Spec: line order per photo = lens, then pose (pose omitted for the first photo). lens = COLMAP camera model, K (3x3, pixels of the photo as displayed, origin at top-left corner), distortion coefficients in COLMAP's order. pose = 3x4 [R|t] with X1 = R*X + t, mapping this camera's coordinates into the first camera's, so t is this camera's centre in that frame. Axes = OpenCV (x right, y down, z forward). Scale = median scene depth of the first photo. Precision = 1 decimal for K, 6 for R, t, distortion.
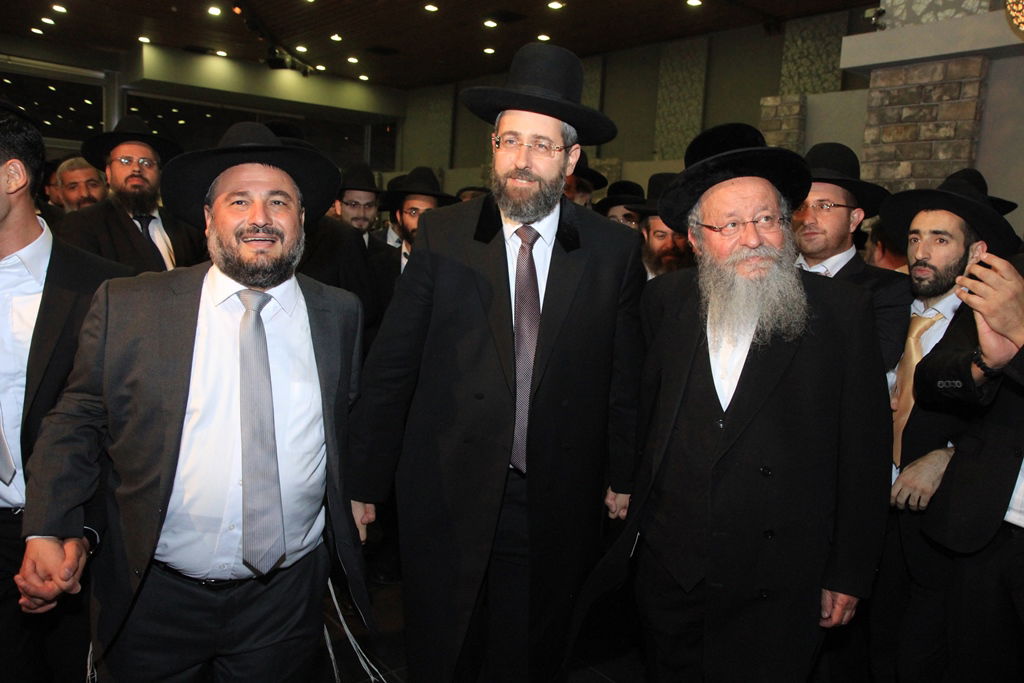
lens RADIAL K [[816.1, 0, 517.3], [0, 816.1, 358.6], [0, 0, 1]] dist [-0.100073, 0.116083]
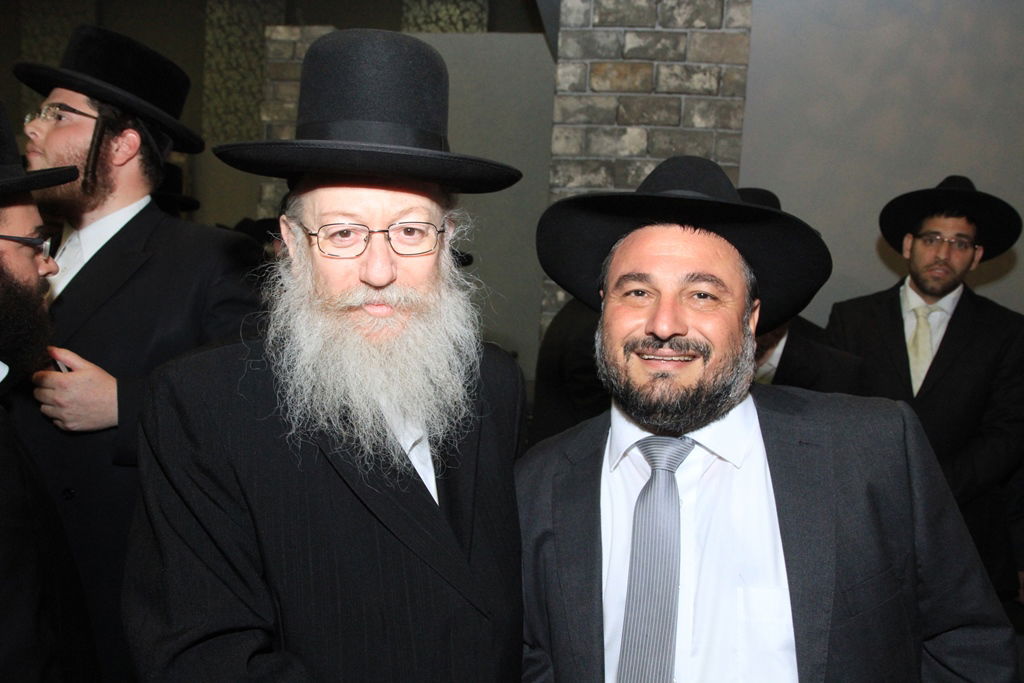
lens RADIAL K [[816.1, 0, 517.3], [0, 816.1, 358.6], [0, 0, 1]] dist [-0.100073, 0.116083]
pose [[0.740686, -0.073124, 0.667860, 0.019078], [0.081127, 0.996520, 0.019136, -0.070315], [-0.666936, 0.040007, 0.744041, 0.446344]]
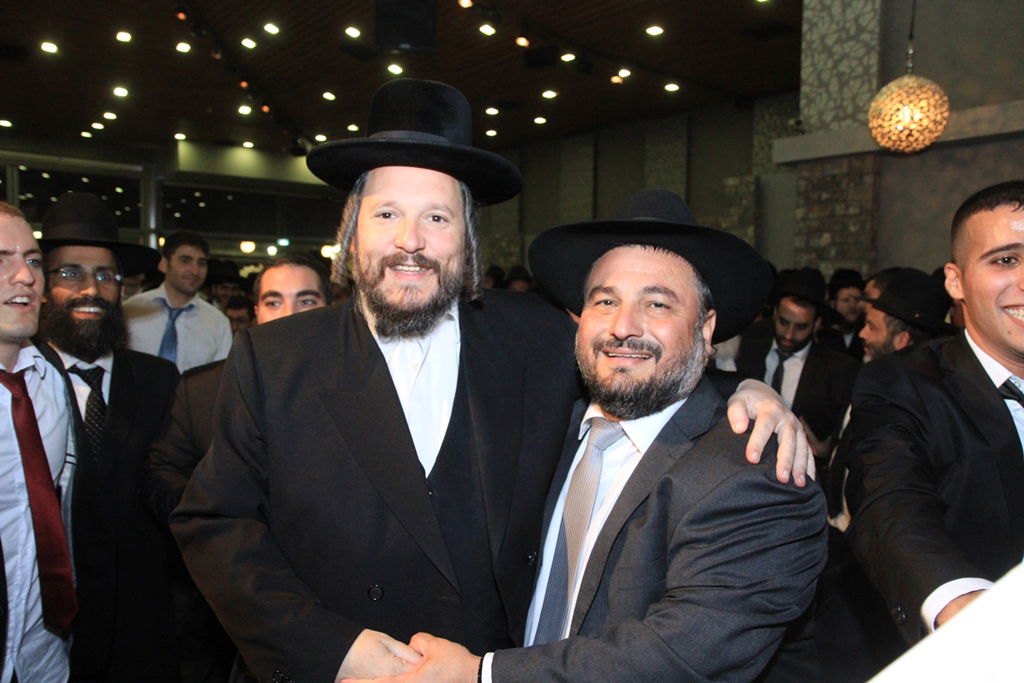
lens RADIAL K [[816.1, 0, 517.3], [0, 816.1, 358.6], [0, 0, 1]] dist [-0.100073, 0.116083]
pose [[0.999126, -0.041249, -0.006738, -0.010230], [0.040643, 0.996466, -0.073508, 0.021957], [0.009746, 0.073170, 0.997272, -0.202074]]
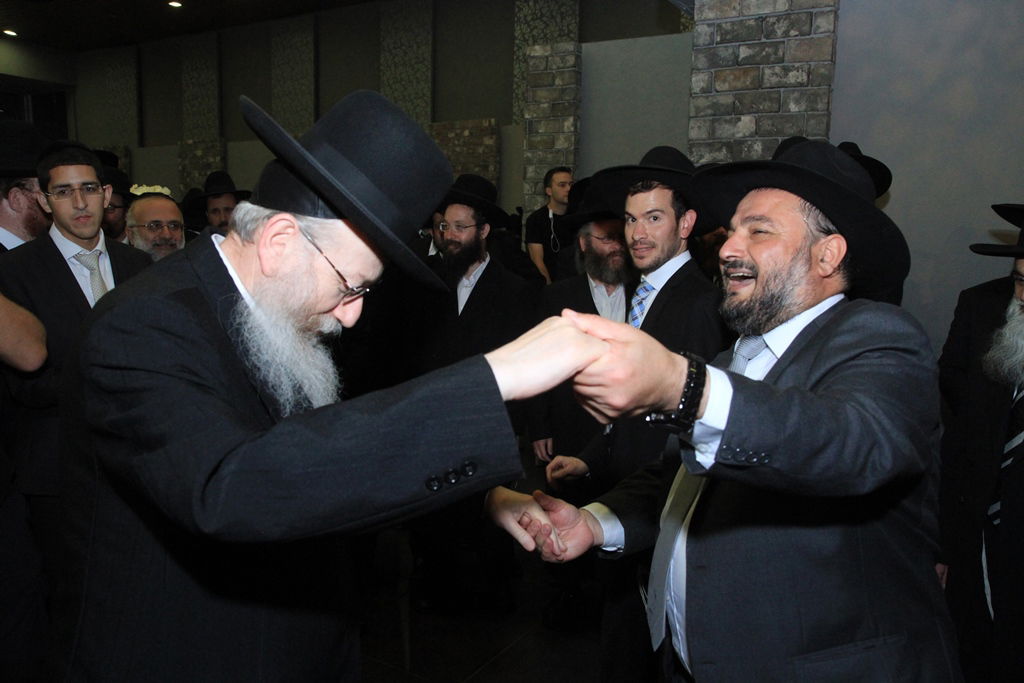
lens RADIAL K [[816.1, 0, 517.3], [0, 816.1, 358.6], [0, 0, 1]] dist [-0.100073, 0.116083]
pose [[0.942790, -0.090961, 0.320739, 0.001657], [0.082955, 0.995807, 0.038567, -0.041958], [-0.322903, -0.009754, 0.946382, 0.232052]]
